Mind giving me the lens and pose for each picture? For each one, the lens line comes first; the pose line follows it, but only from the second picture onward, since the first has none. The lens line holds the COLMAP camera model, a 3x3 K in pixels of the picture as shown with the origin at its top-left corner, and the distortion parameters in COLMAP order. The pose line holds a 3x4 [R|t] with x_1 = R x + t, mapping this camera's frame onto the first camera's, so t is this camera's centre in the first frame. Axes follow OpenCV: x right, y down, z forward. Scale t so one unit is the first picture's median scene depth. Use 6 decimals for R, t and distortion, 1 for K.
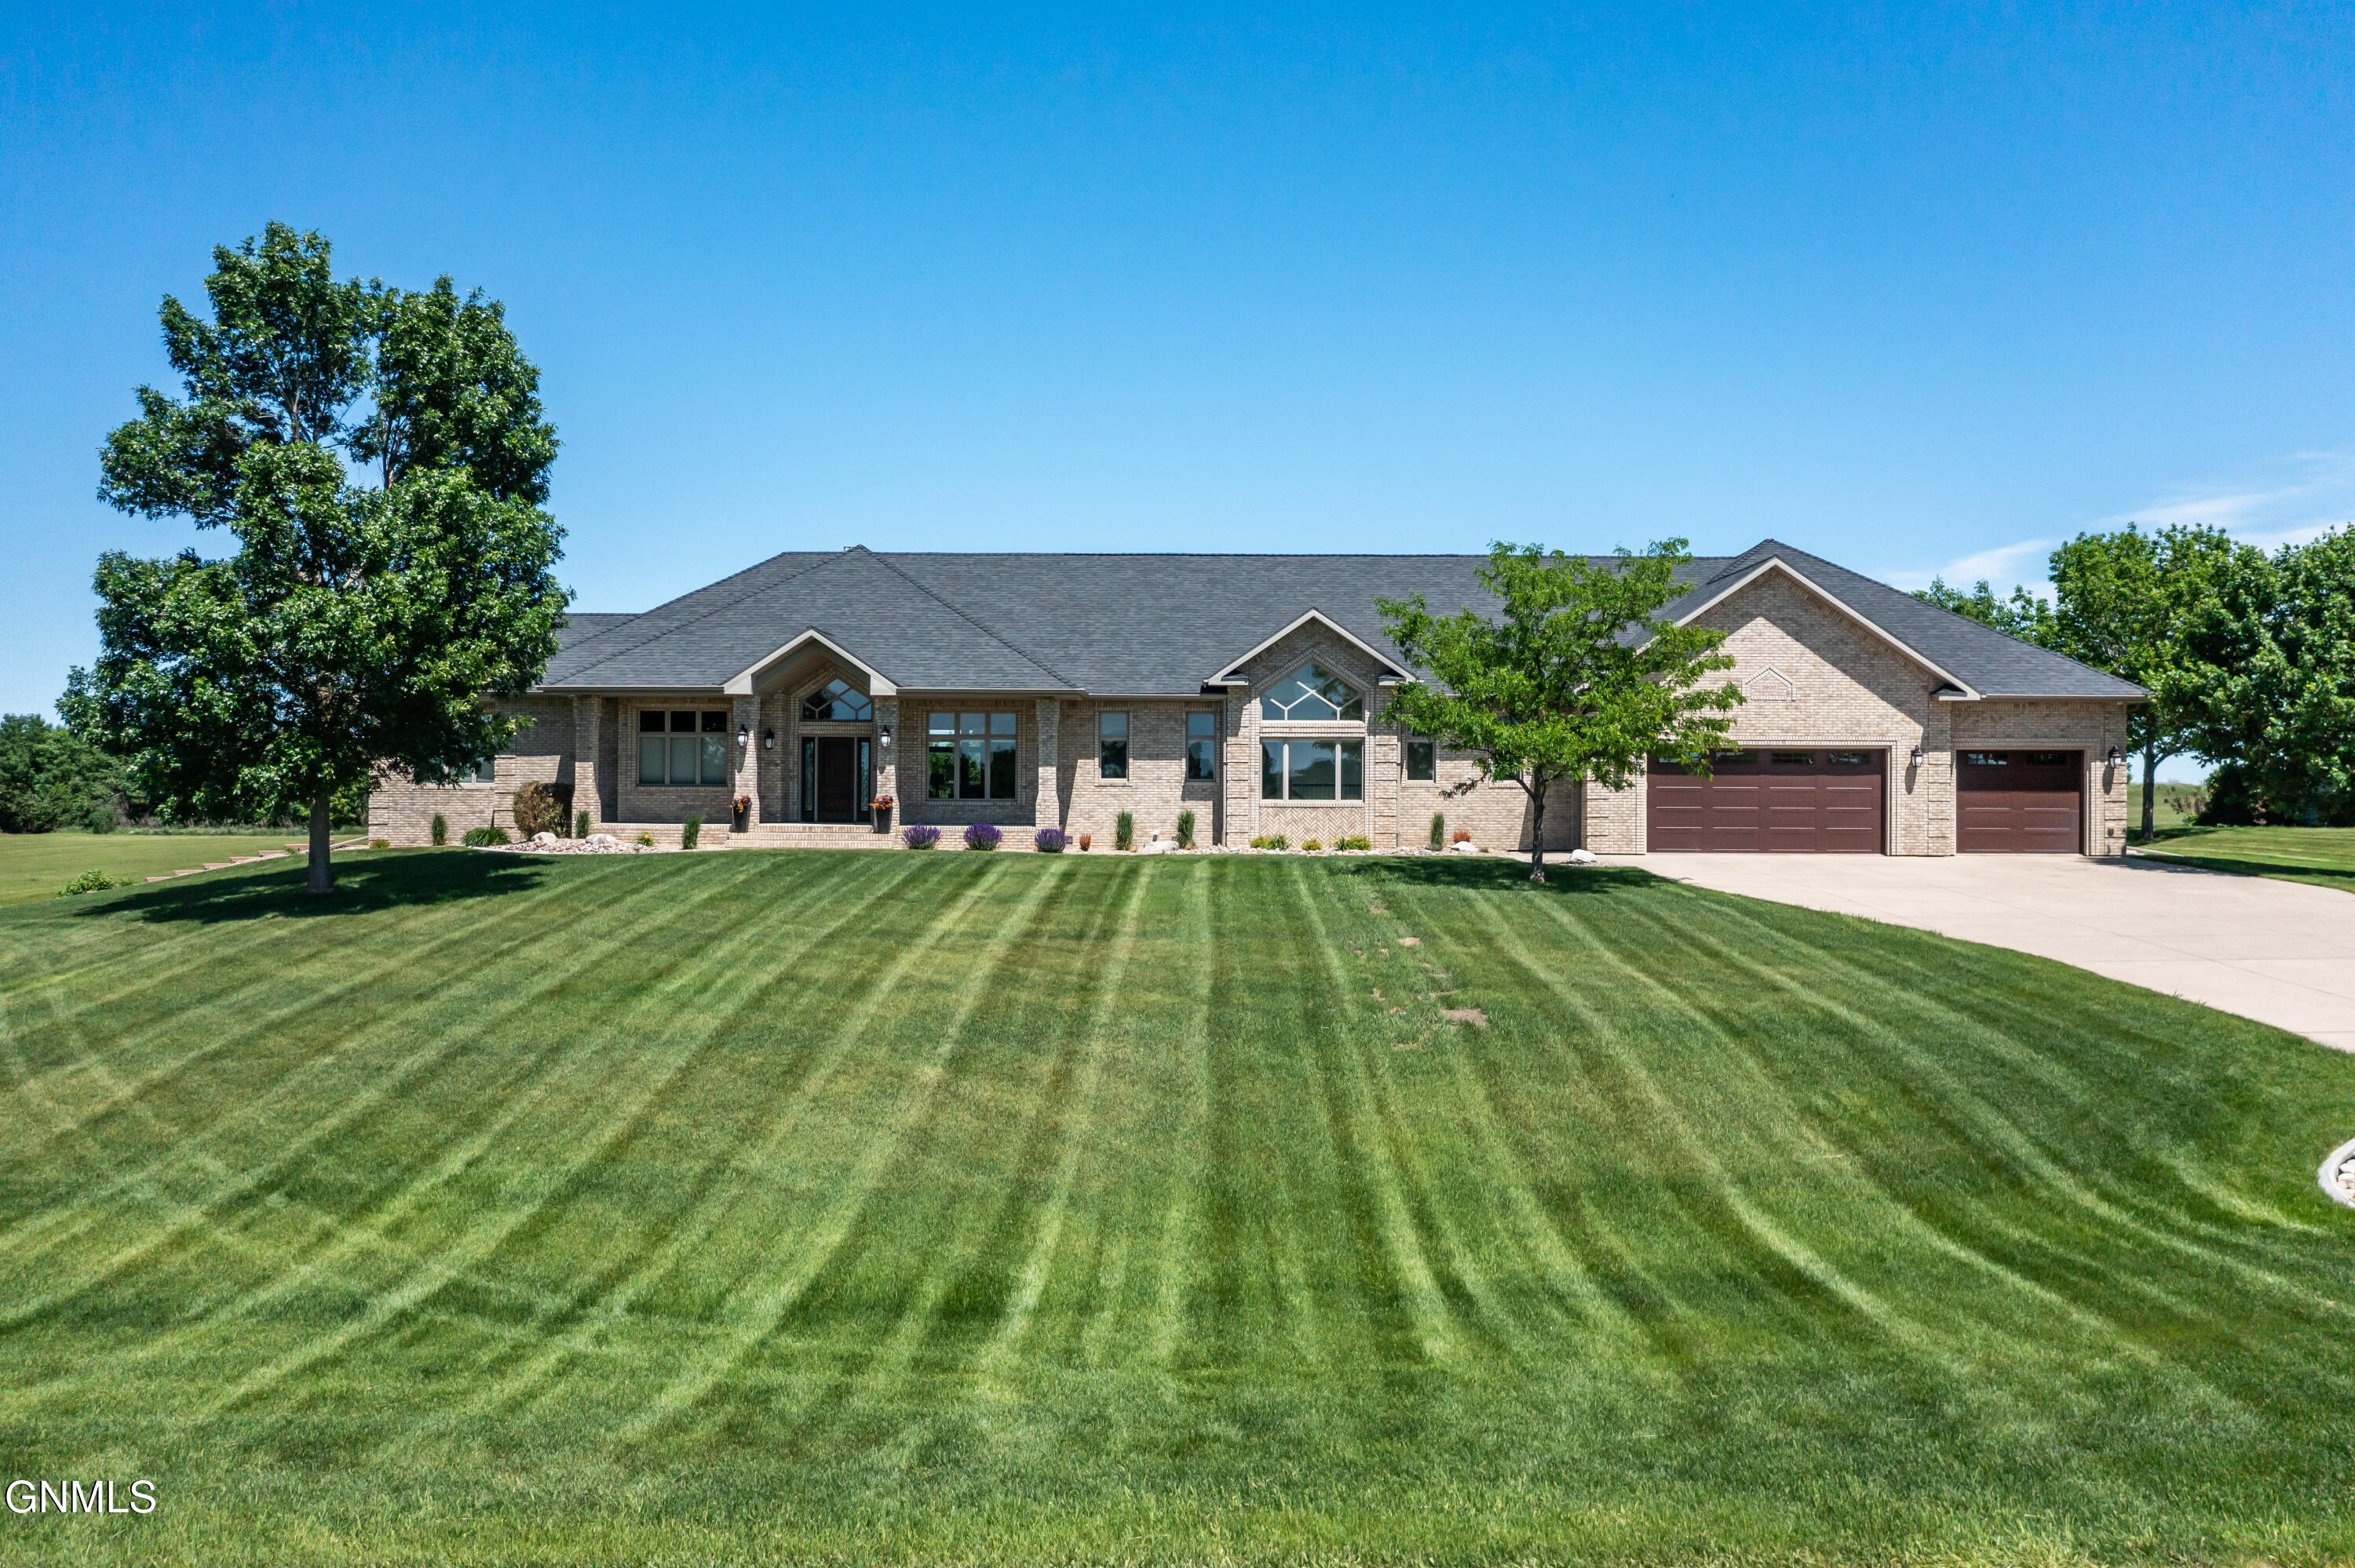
lens RADIAL K [[1858.5, 0, 1171.0], [0, 1858.5, 785.1], [0, 0, 1]] dist [-0.010357, 0.006392]
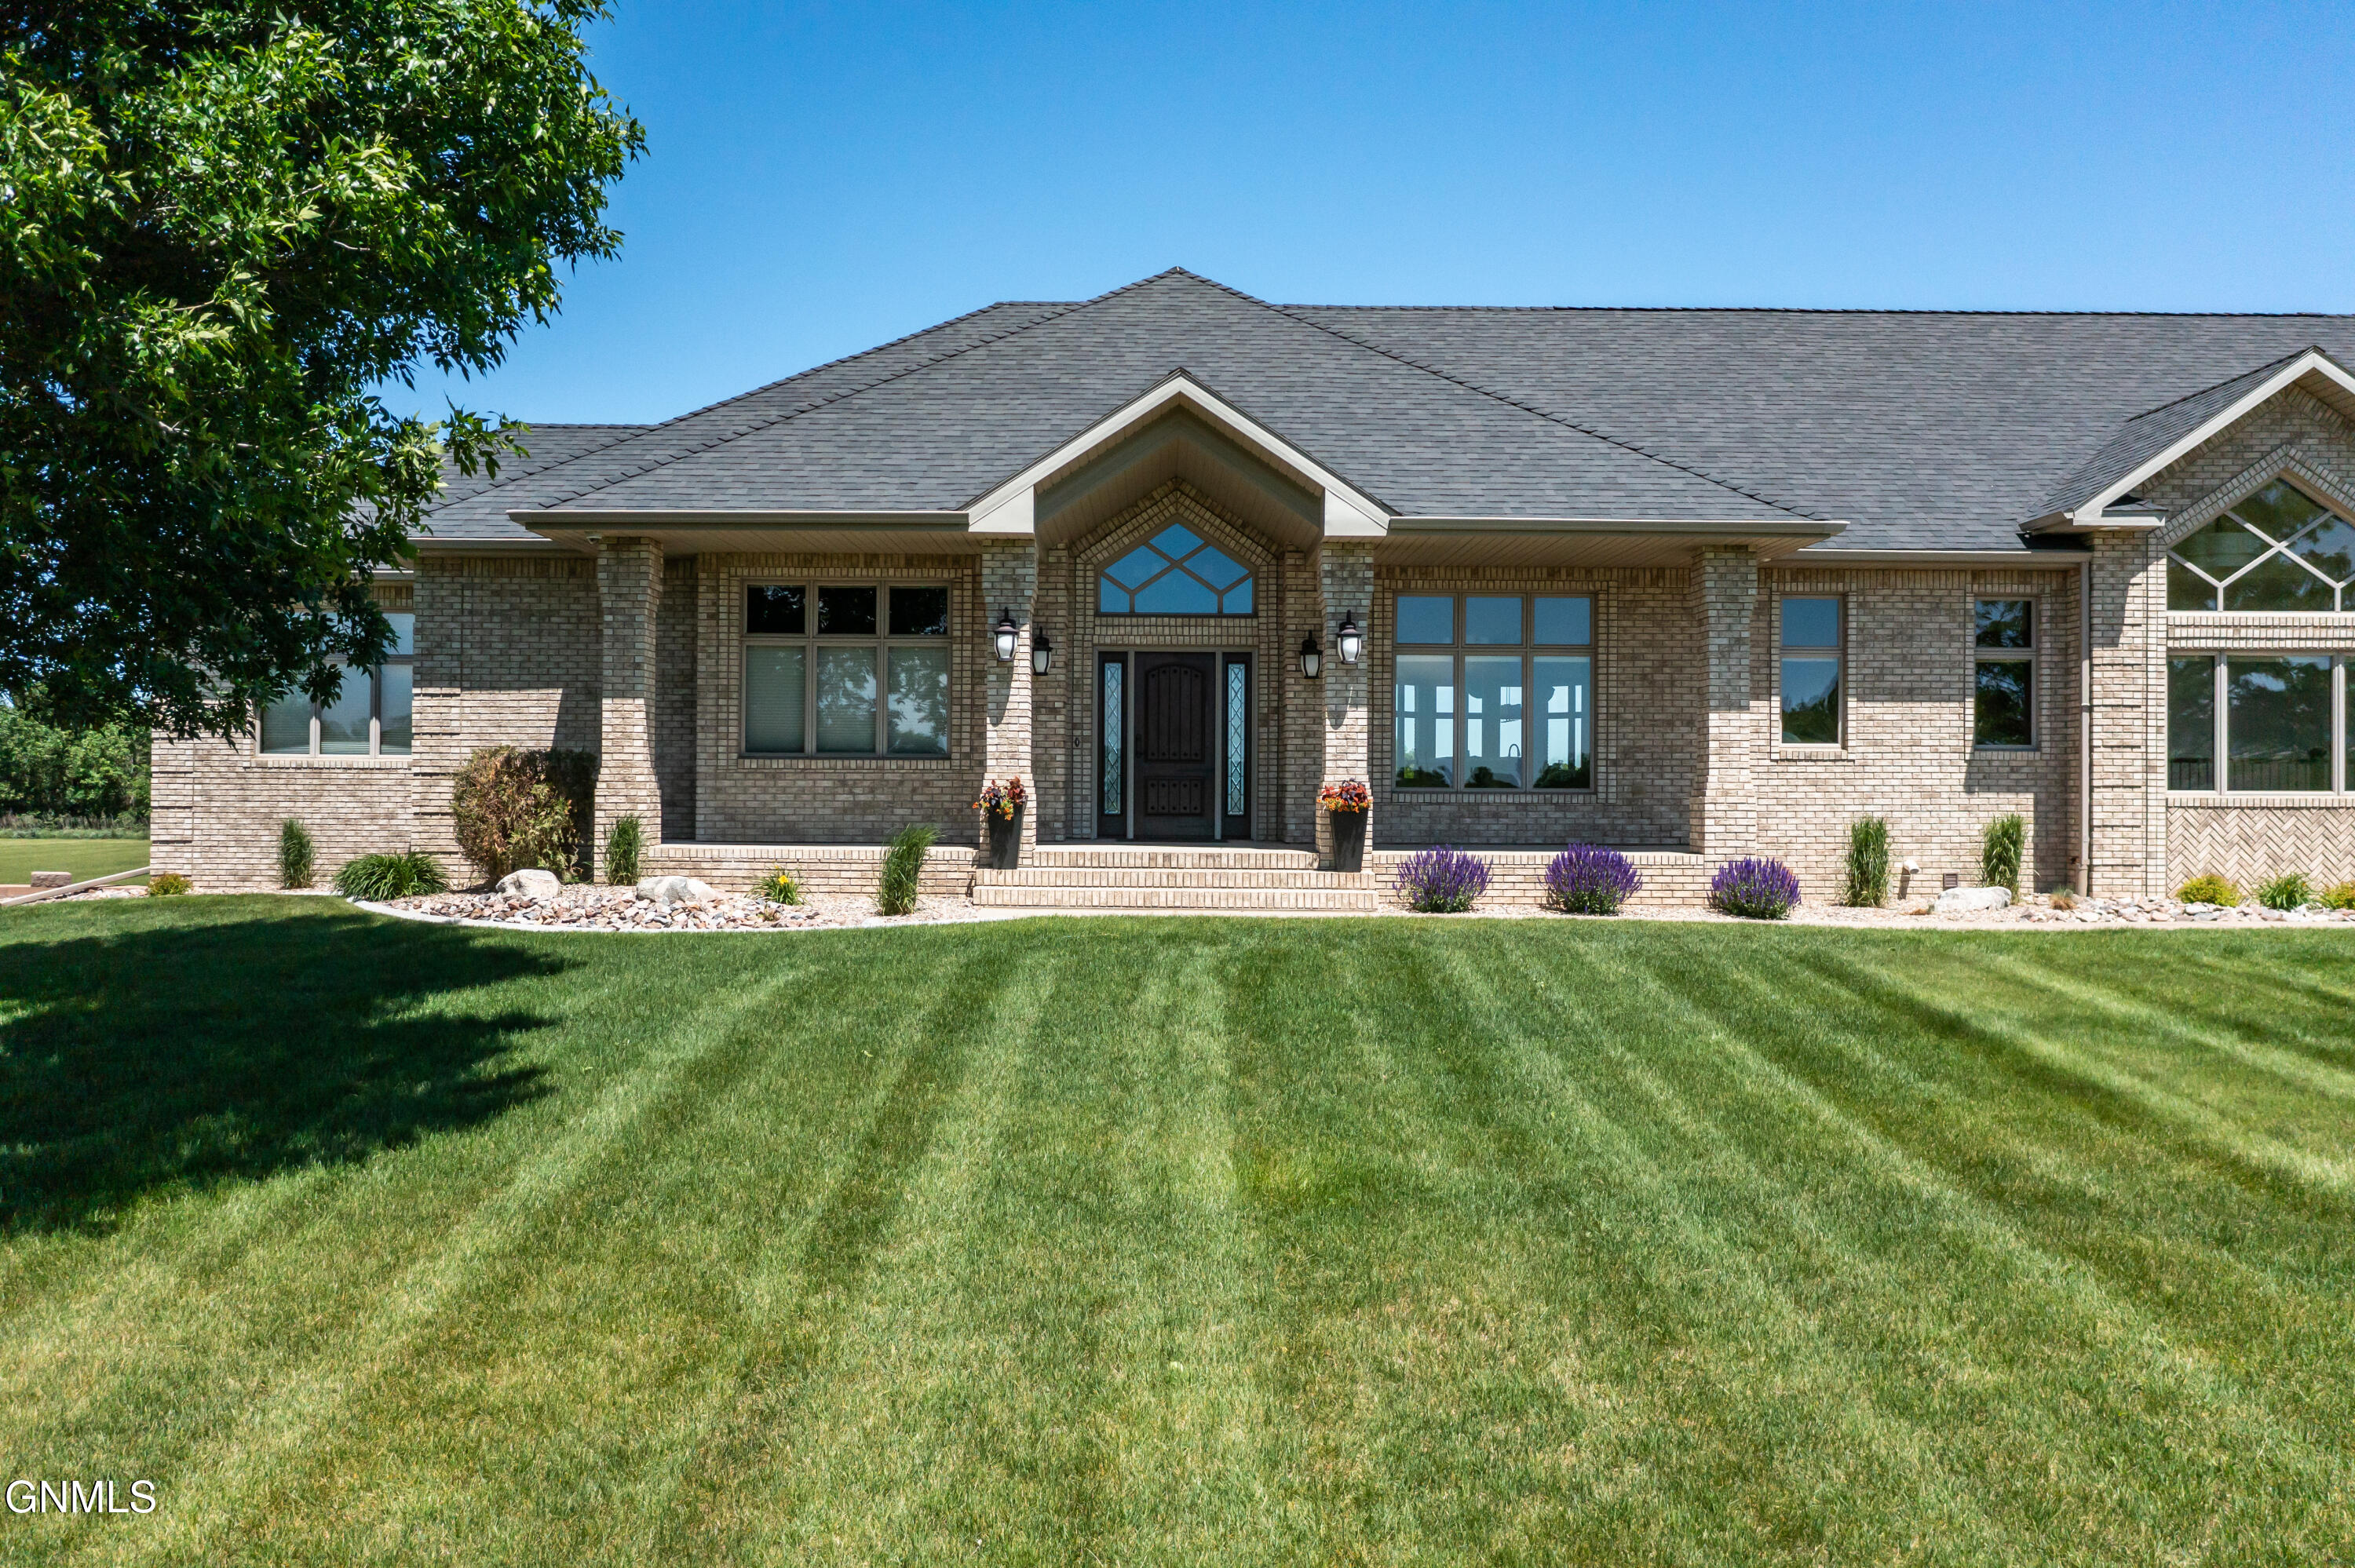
lens RADIAL K [[1858.5, 0, 1165.0], [0, 1858.5, 772.1], [0, 0, 1]] dist [-0.010357, 0.006392]
pose [[0.999874, 0.000979, 0.015815, -0.200050], [-0.000894, 0.999985, -0.005337, 0.006059], [-0.015820, 0.005322, 0.999861, 0.578318]]
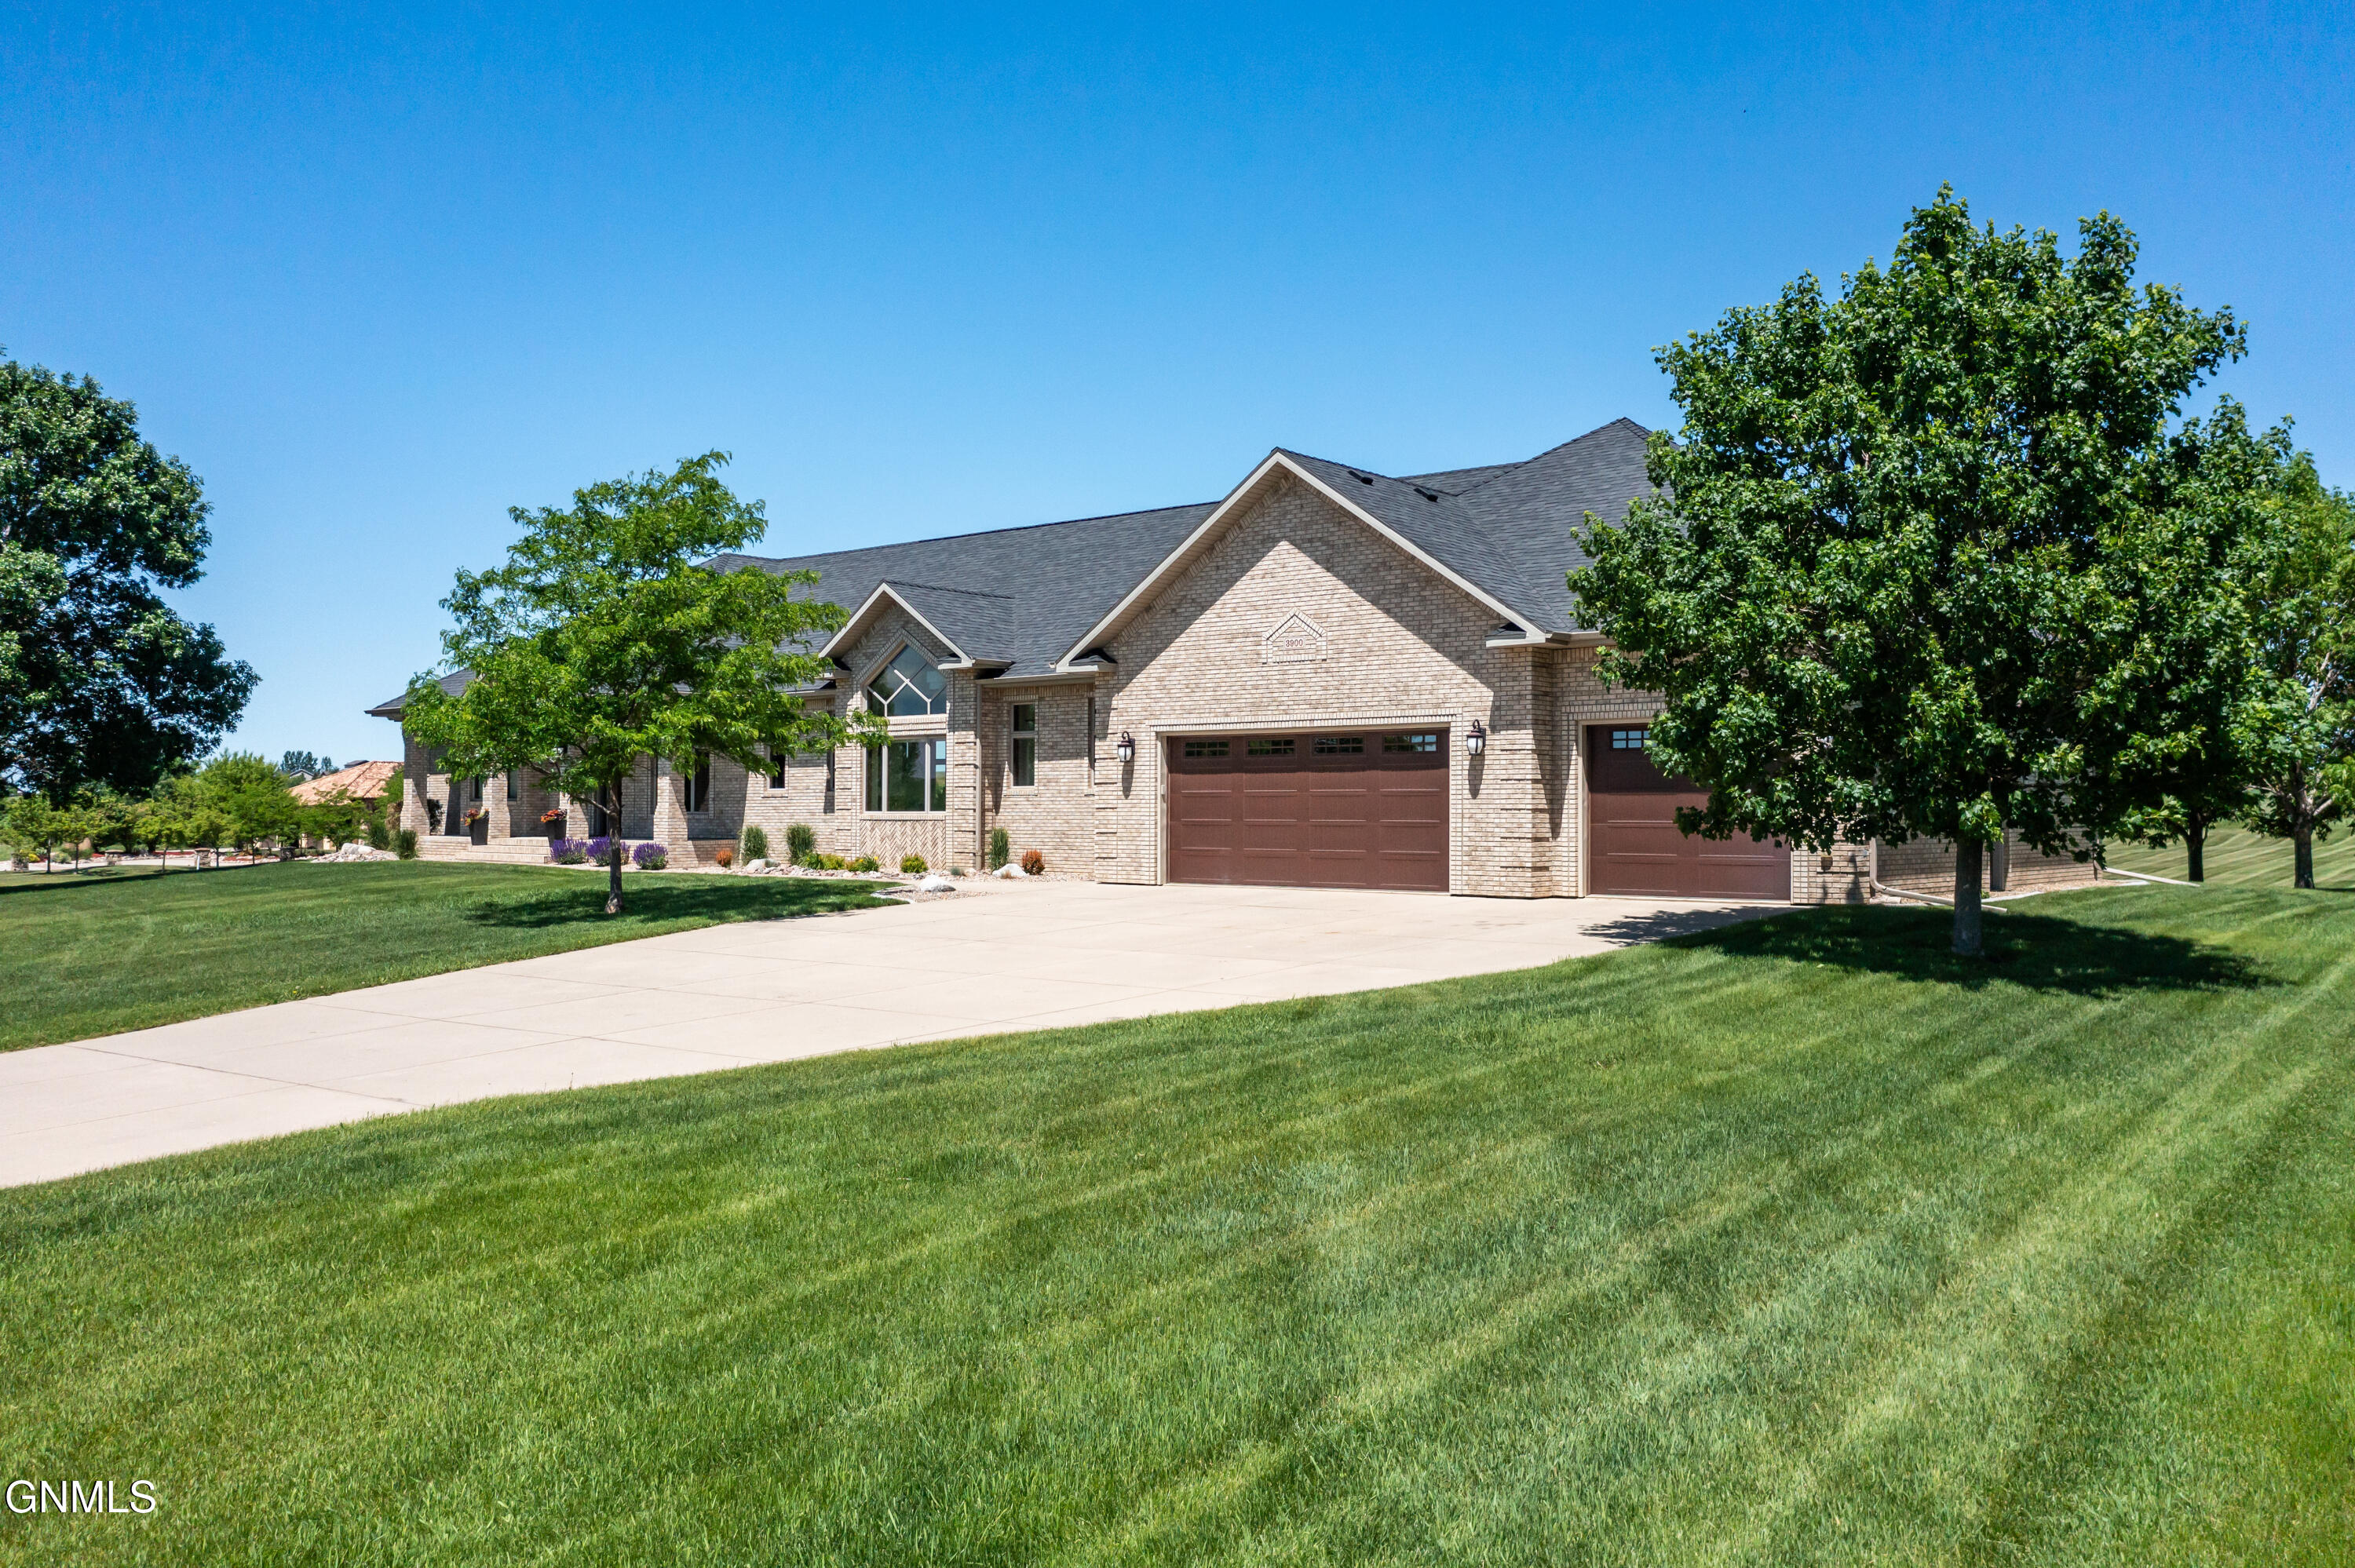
lens RADIAL K [[1858.5, 0, 1184.7], [0, 1858.5, 797.3], [0, 0, 1]] dist [-0.010357, 0.006392]
pose [[0.780310, -0.008860, -0.625330, 0.708054], [0.004940, 0.999956, -0.008003, 0.009025], [0.625374, 0.003155, 0.780319, 0.440078]]
